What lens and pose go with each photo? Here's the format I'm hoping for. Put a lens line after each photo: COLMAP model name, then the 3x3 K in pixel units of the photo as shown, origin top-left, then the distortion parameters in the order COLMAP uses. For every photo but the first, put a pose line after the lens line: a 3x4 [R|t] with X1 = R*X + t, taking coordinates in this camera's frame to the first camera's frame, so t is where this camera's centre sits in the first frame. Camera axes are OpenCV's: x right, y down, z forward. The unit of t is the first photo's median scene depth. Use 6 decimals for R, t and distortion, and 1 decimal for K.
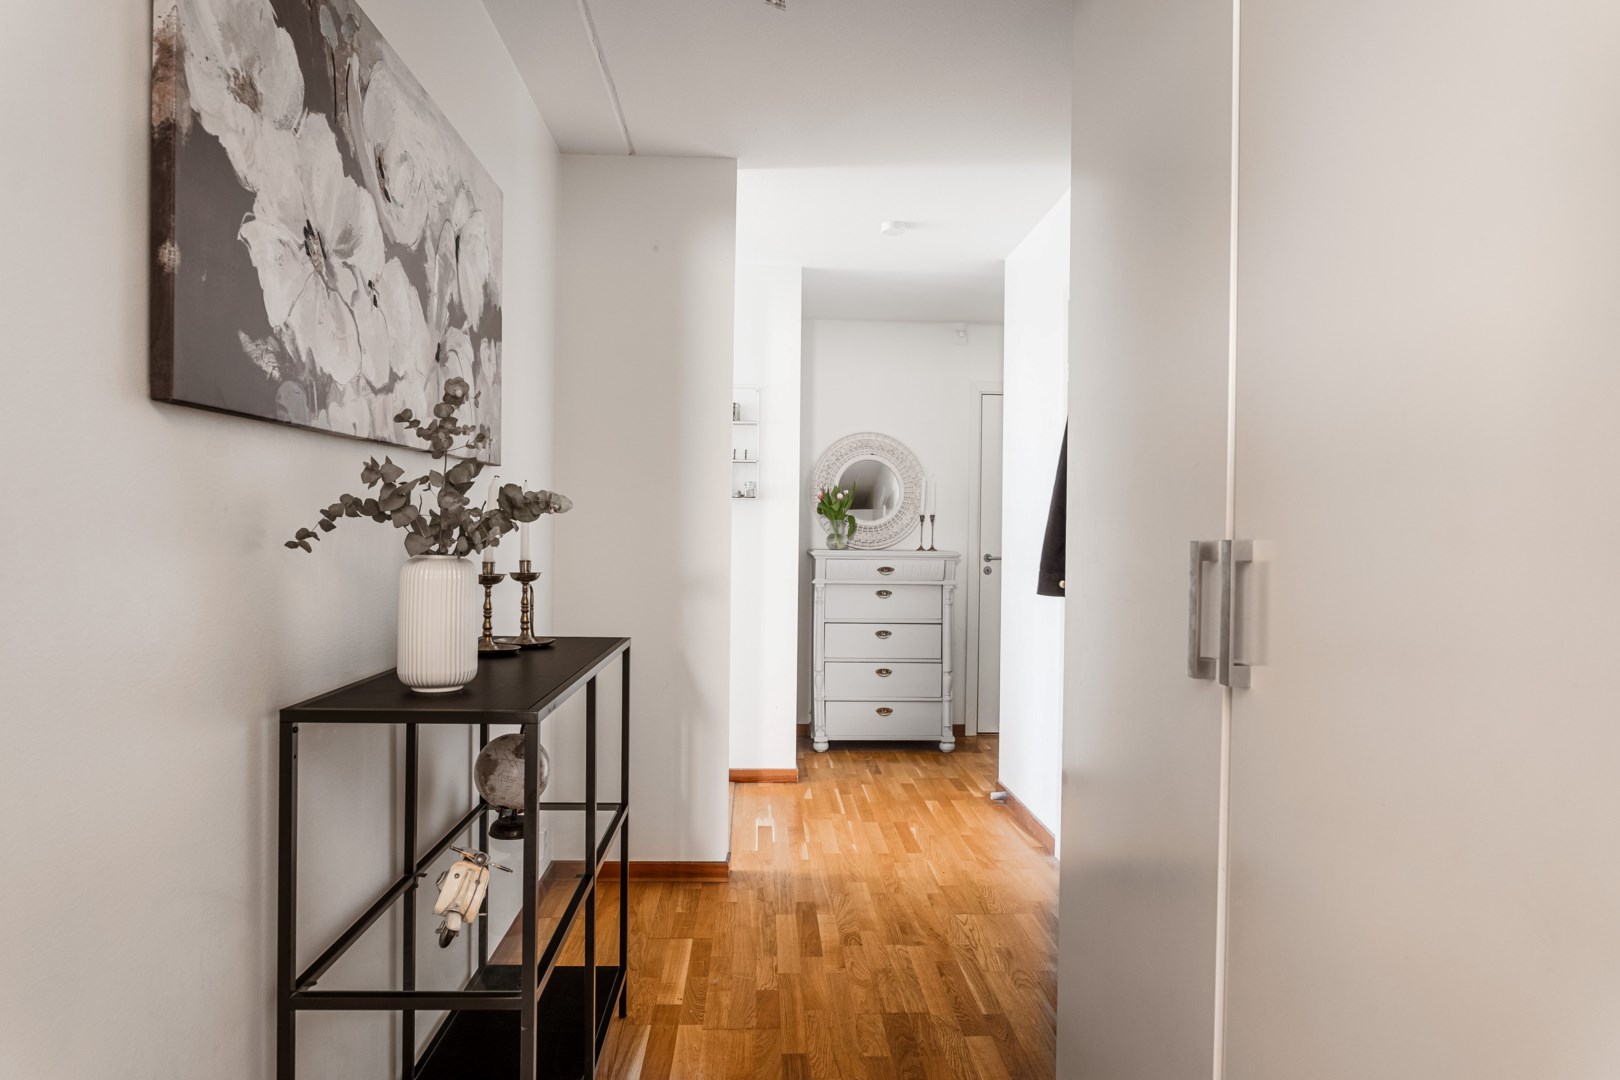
lens RADIAL K [[961.6, 0, 808.1], [0, 961.6, 537.4], [0, 0, 1]] dist [-0.009696, 0.001897]
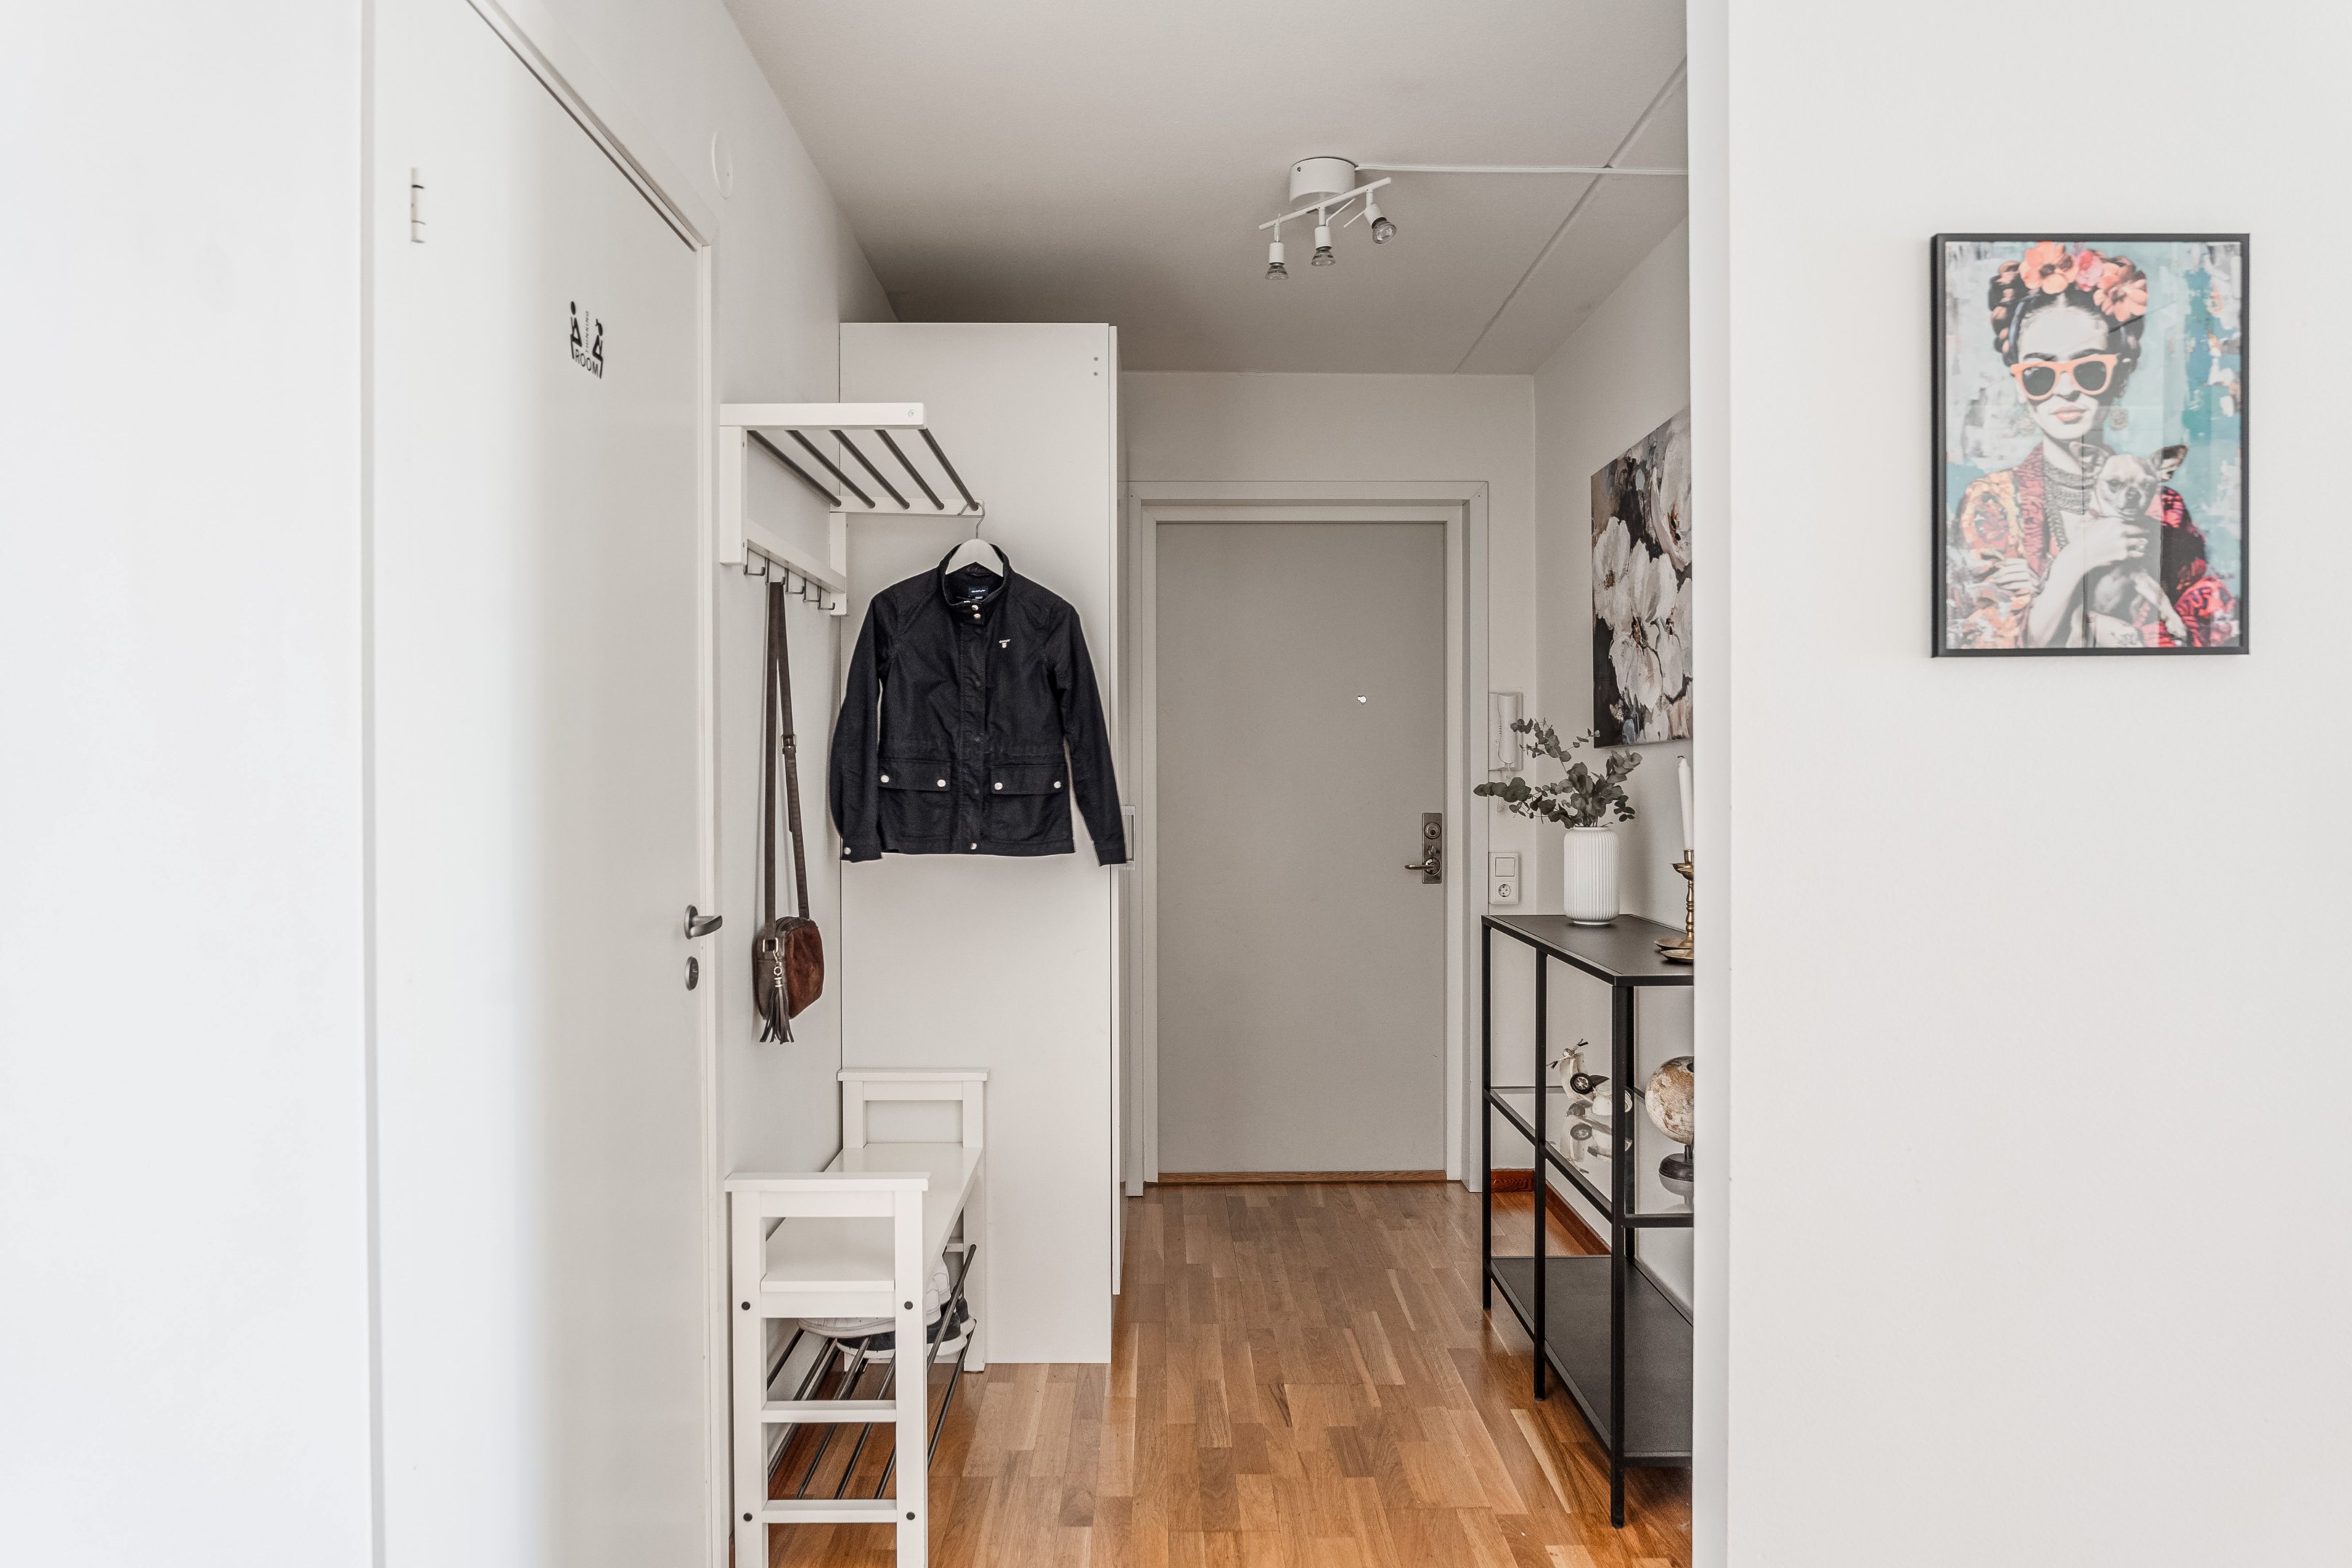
lens RADIAL K [[1497.6, 0, 1178.5], [0, 1497.6, 780.7], [0, 0, 1]] dist [-0.004438, -0.000028]
pose [[-0.999315, -0.010475, 0.035504, 0.125628], [-0.010048, 0.999875, 0.012183, -0.062843], [-0.035627, 0.011818, -0.999295, 2.911224]]
